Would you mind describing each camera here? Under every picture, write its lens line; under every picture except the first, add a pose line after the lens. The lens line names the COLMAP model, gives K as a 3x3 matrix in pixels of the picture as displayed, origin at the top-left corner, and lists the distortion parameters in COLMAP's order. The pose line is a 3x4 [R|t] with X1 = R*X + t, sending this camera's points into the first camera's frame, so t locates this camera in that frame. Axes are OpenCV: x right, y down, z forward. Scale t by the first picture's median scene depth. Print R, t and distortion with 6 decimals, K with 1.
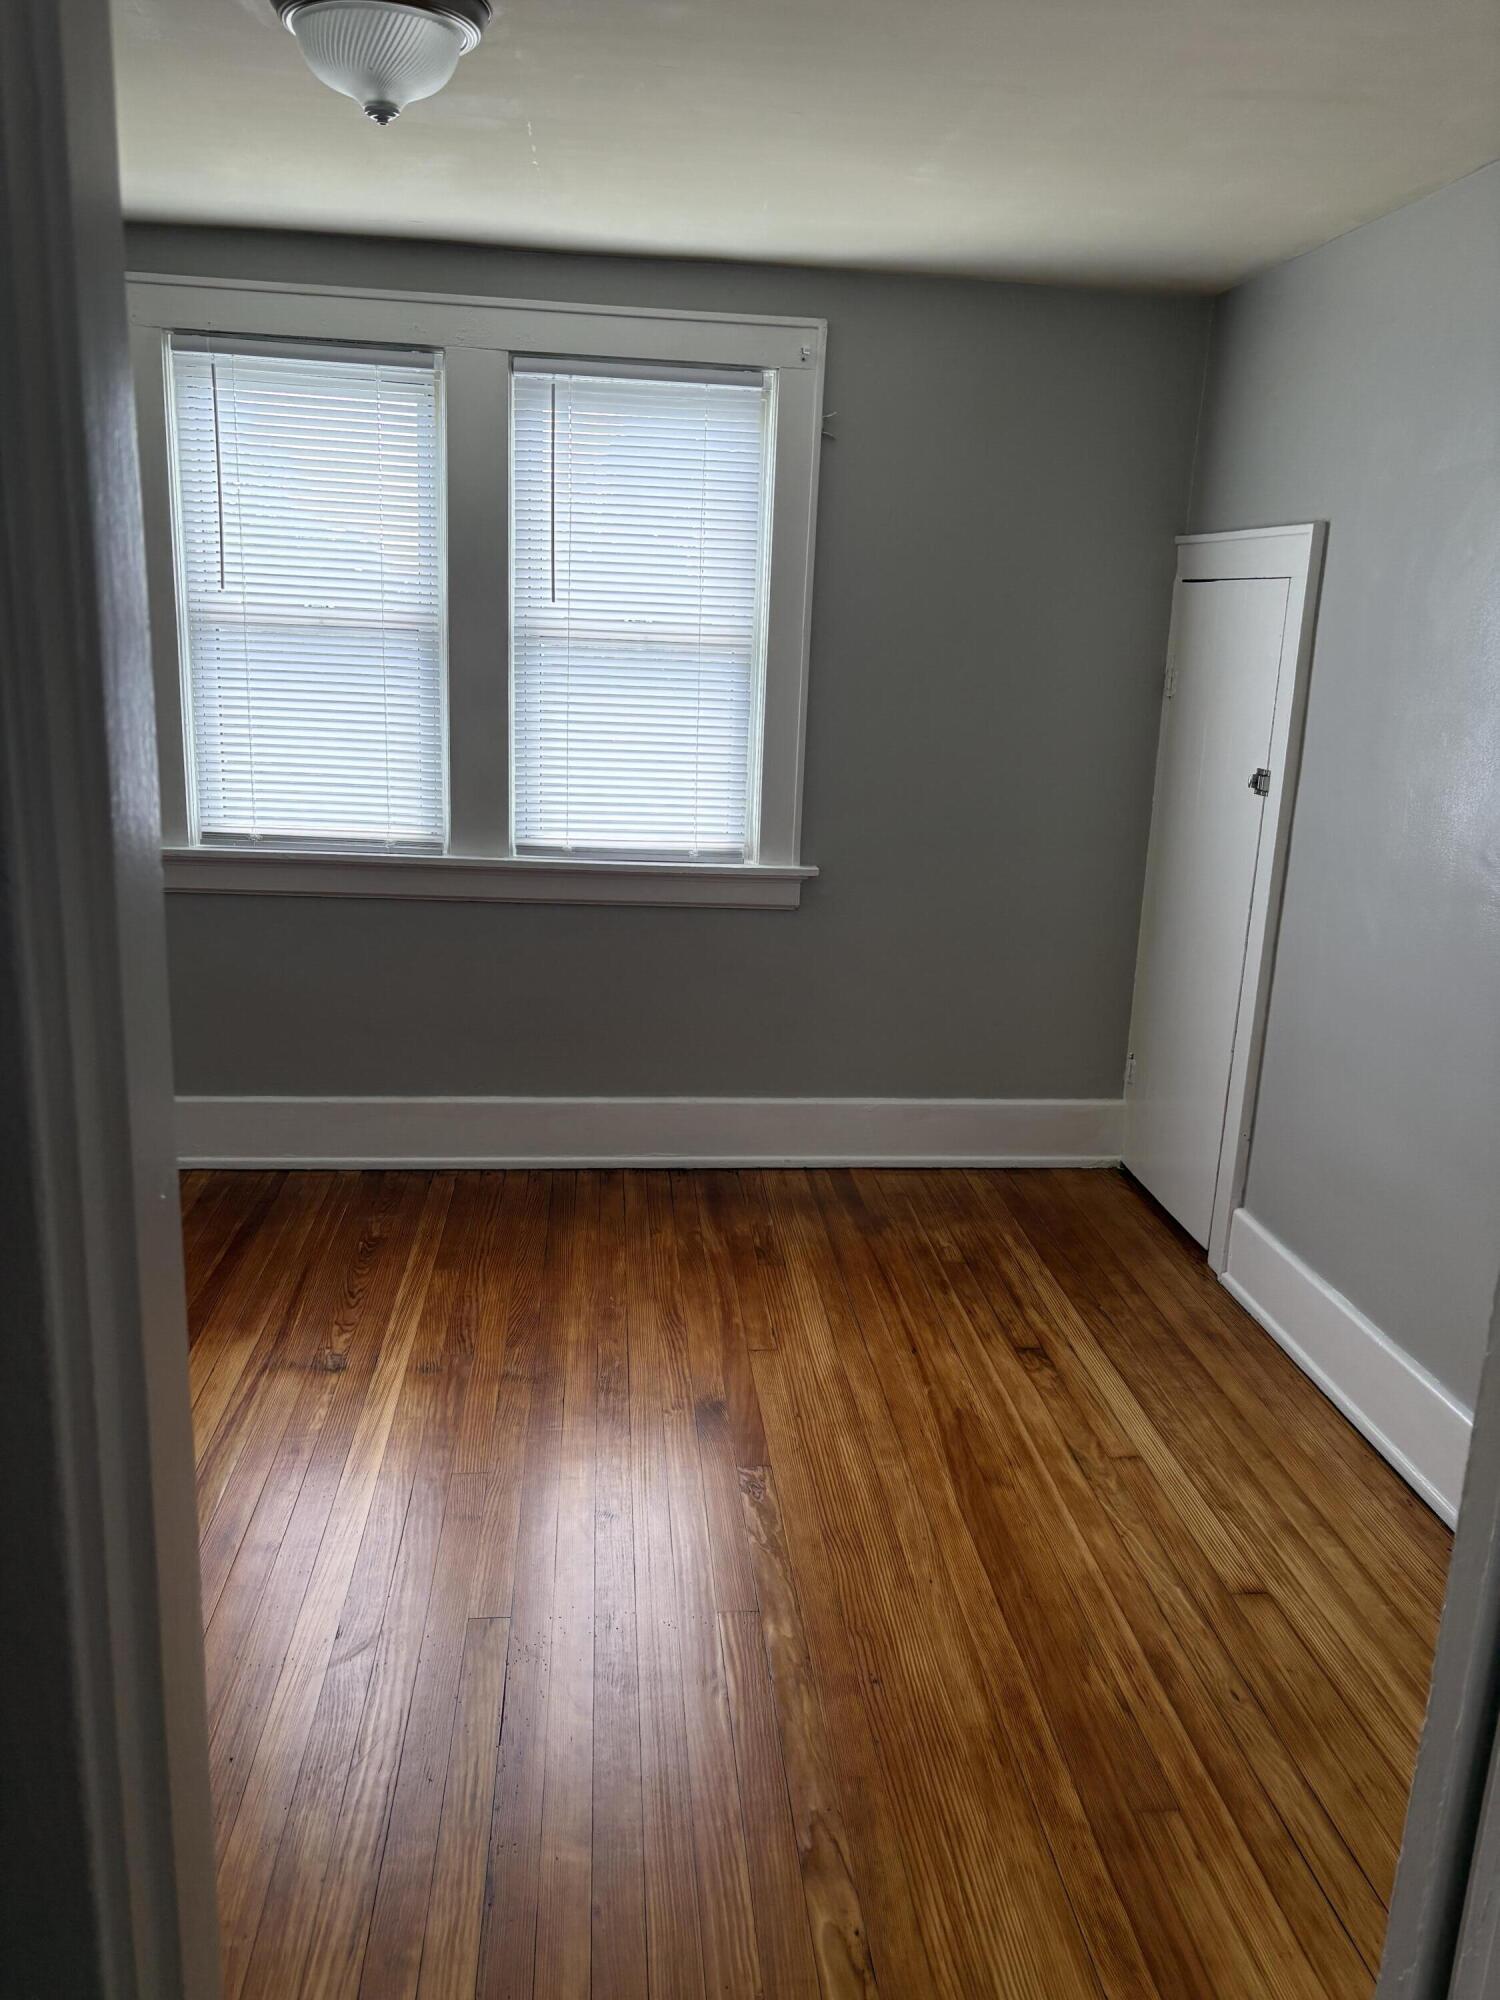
lens RADIAL K [[1511.7, 0, 755.3], [0, 1511.7, 993.4], [0, 0, 1]] dist [0.045815, -0.002901]
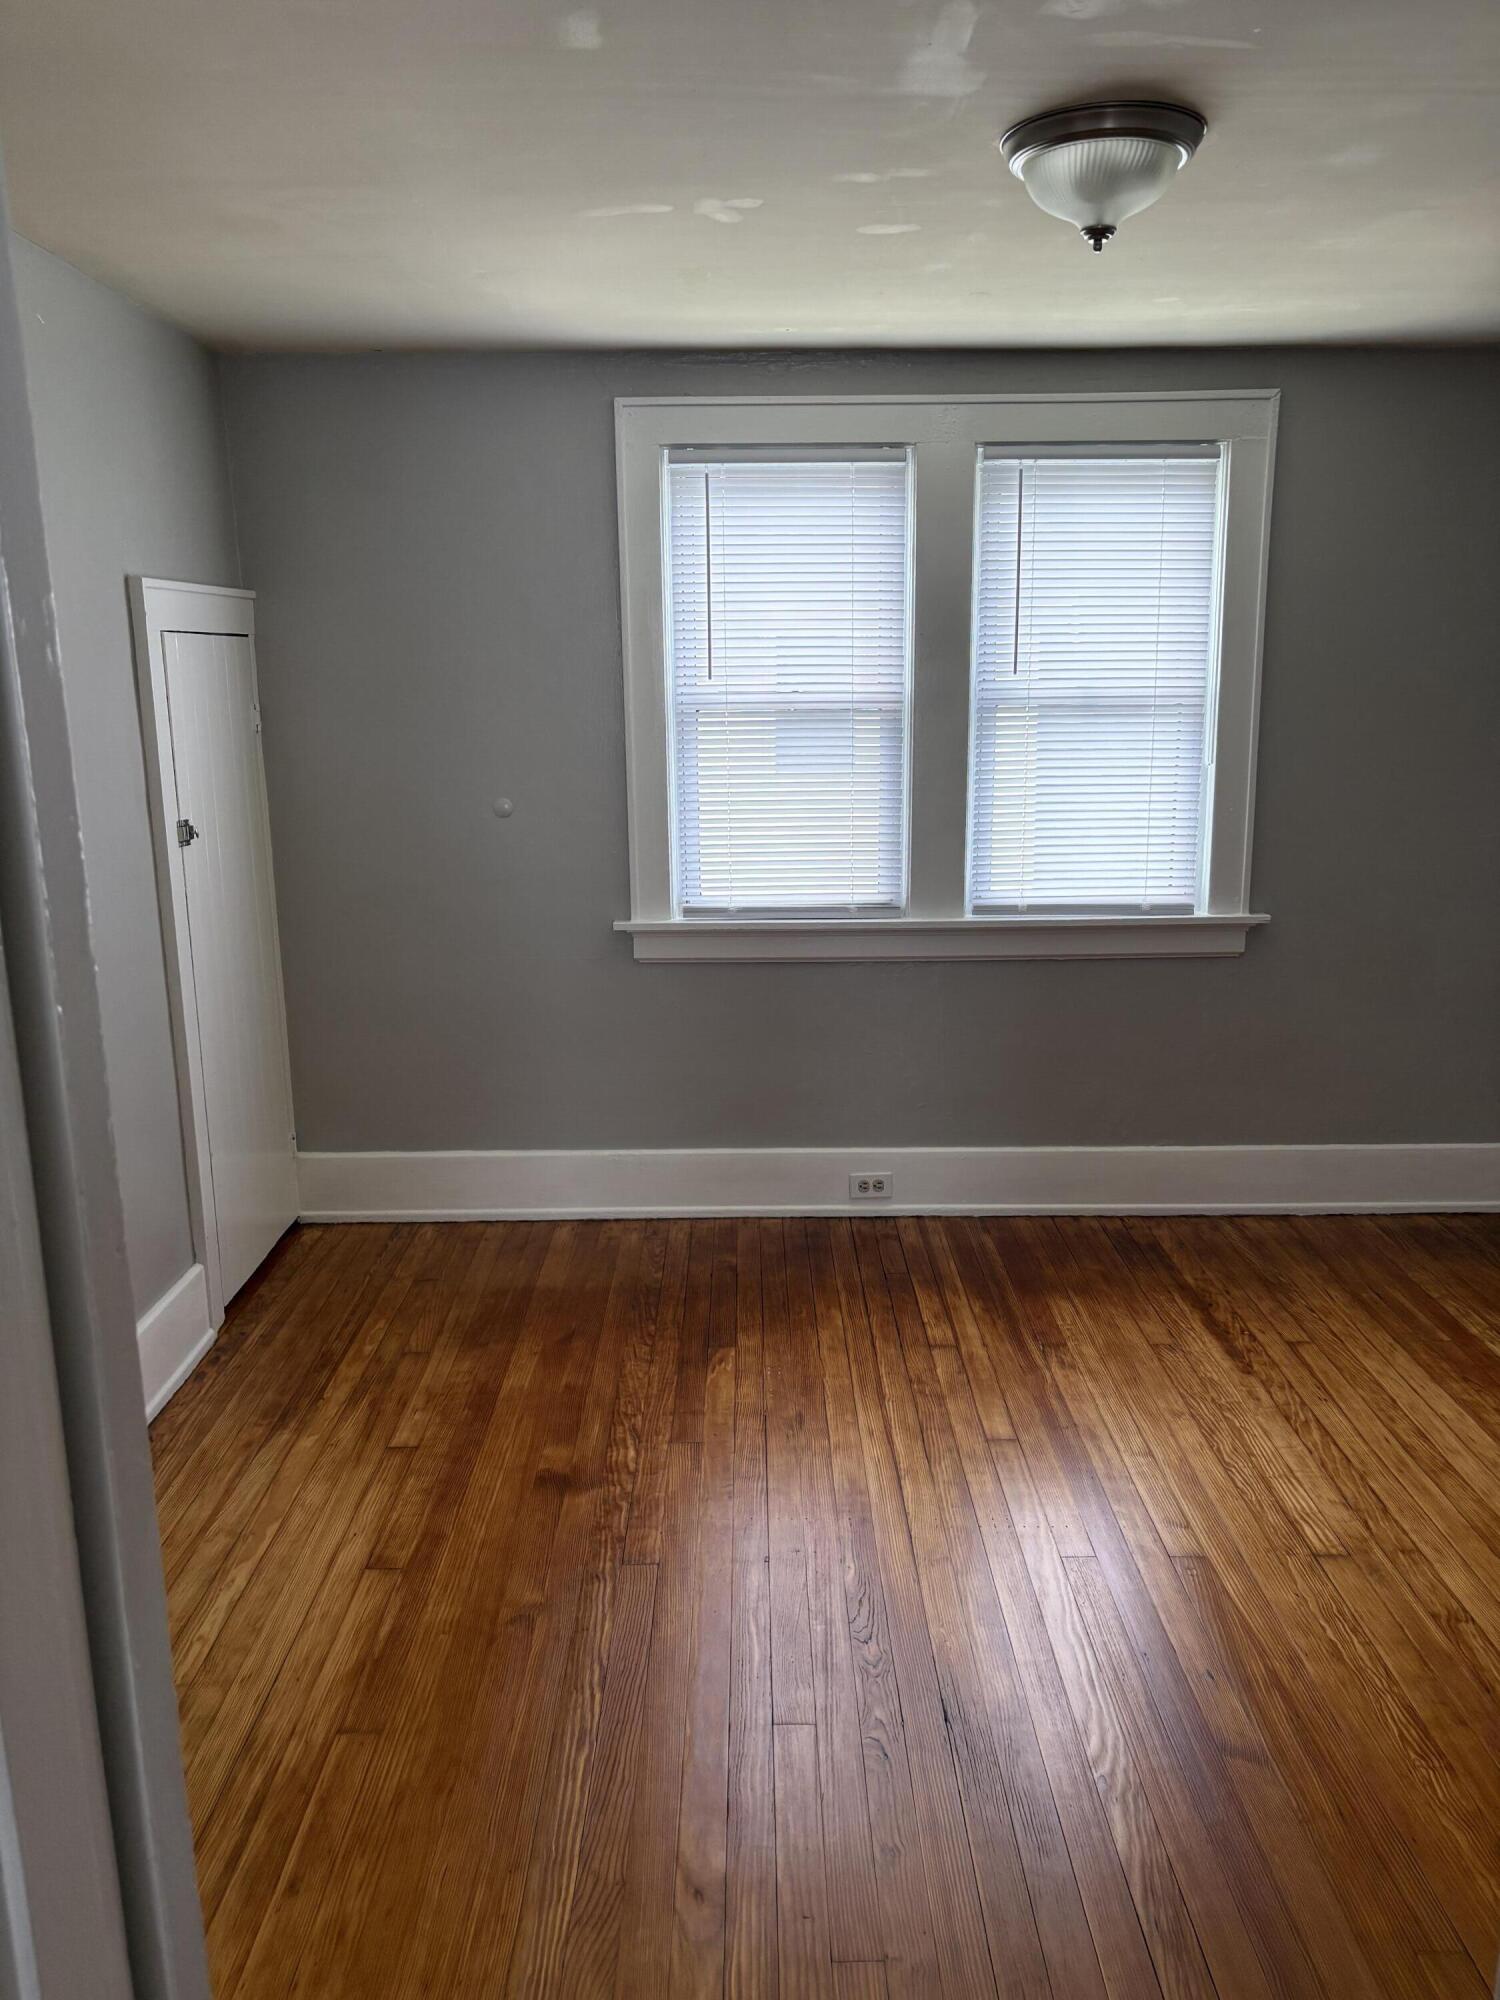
lens RADIAL K [[1511.7, 0, 686.5], [0, 1511.7, 959.6], [0, 0, 1]] dist [0.045815, -0.002901]
pose [[0.997227, -0.040827, -0.062214, -0.297781], [0.036688, 0.997127, -0.066277, -0.000042], [0.064741, 0.063810, 0.995860, -0.039470]]
